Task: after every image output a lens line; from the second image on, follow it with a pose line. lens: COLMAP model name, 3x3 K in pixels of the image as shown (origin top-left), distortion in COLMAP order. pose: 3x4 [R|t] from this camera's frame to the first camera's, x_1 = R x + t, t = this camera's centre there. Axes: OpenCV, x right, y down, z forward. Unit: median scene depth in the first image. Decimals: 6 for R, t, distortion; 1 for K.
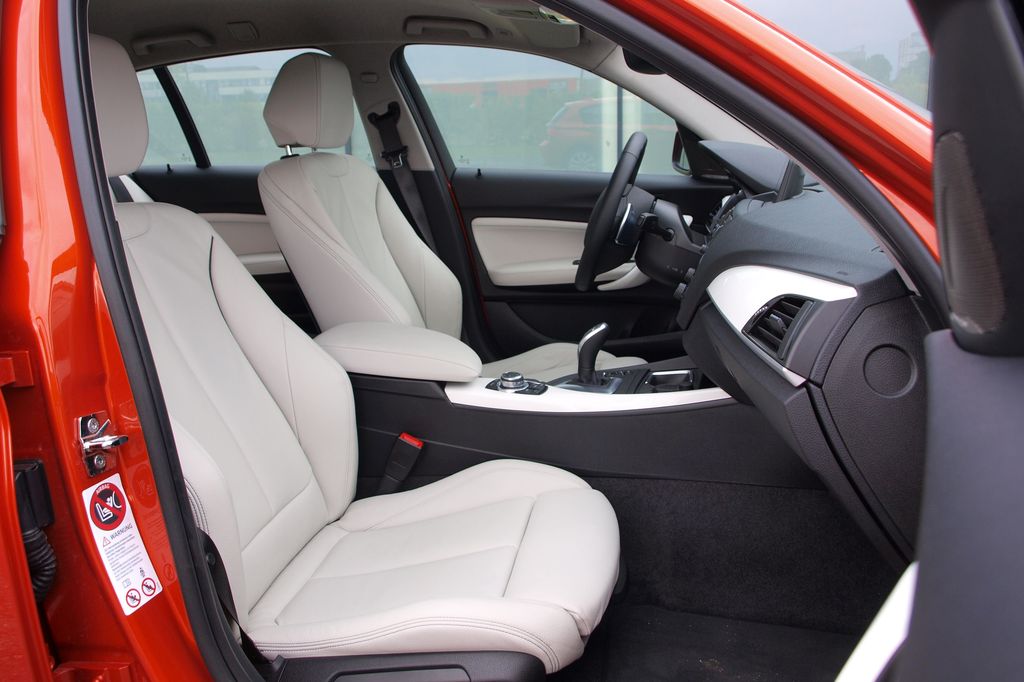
lens RADIAL K [[854.7, 0, 512.4], [0, 854.7, 299.8], [0, 0, 1]] dist [-0.087787, -0.000073]
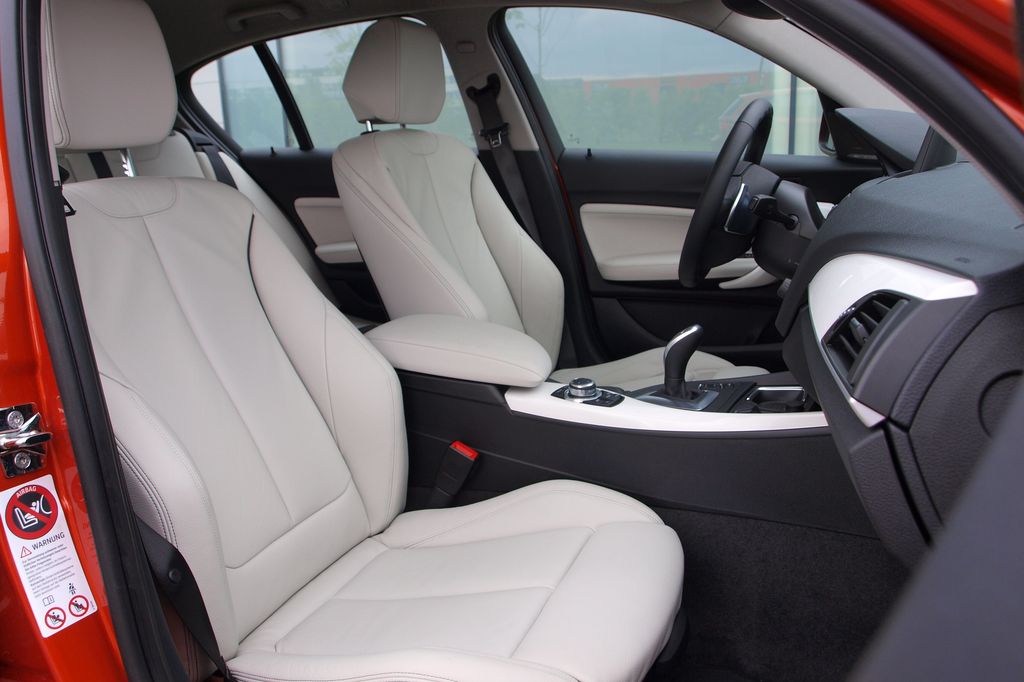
lens RADIAL K [[836.4, 0, 512.0], [0, 836.4, 341.0], [0, 0, 1]] dist [-0.088567, 0.008361]
pose [[0.975694, 0.040755, -0.215312, 0.107554], [-0.029987, 0.998142, 0.053043, 0.005166], [0.217074, -0.045297, 0.975104, 0.170555]]
